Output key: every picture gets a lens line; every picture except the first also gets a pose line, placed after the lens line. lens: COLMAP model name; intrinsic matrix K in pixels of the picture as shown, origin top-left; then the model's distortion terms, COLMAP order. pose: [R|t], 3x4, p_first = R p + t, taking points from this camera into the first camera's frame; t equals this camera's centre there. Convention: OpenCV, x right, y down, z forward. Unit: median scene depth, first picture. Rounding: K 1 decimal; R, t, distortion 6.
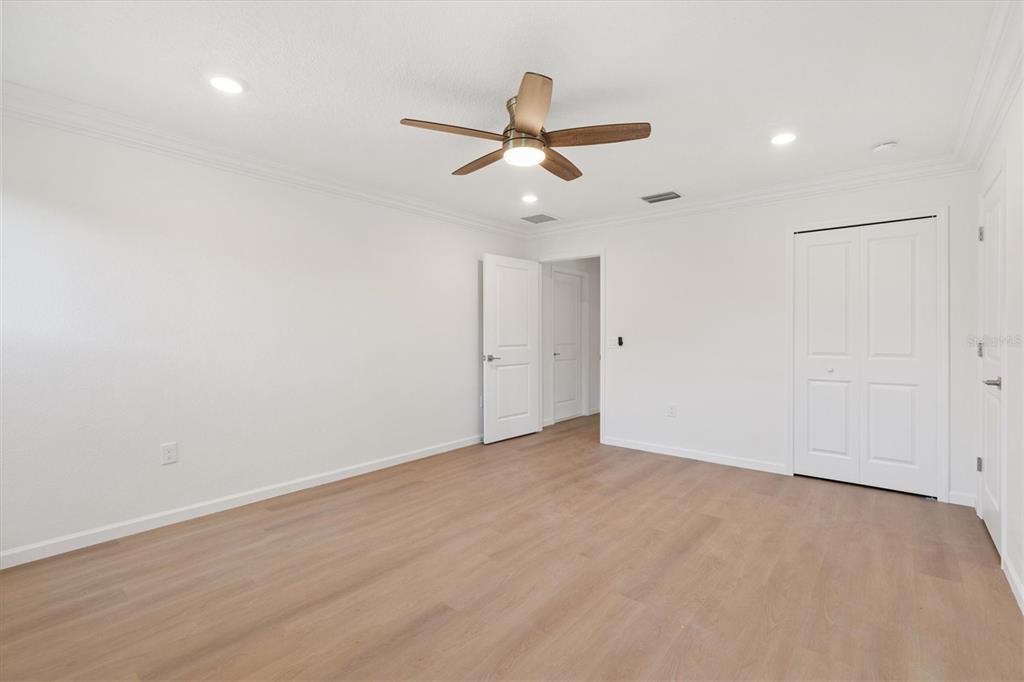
lens RADIAL K [[465.9, 0, 513.0], [0, 465.9, 332.6], [0, 0, 1]] dist [0.000453, 0.000084]
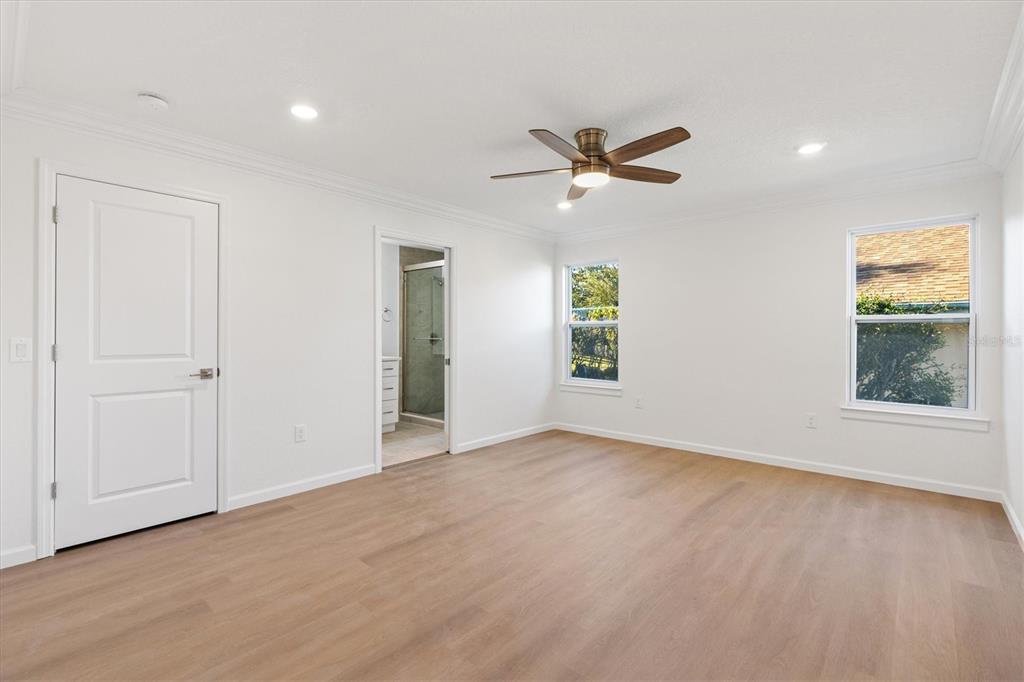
lens RADIAL K [[465.9, 0, 513.0], [0, 465.9, 332.6], [0, 0, 1]] dist [0.000453, 0.000084]
pose [[-0.999278, 0.001661, 0.037960, 0.163002], [0.001420, 0.999979, -0.006360, 0.006223], [-0.037970, -0.006301, -0.999259, 2.023690]]
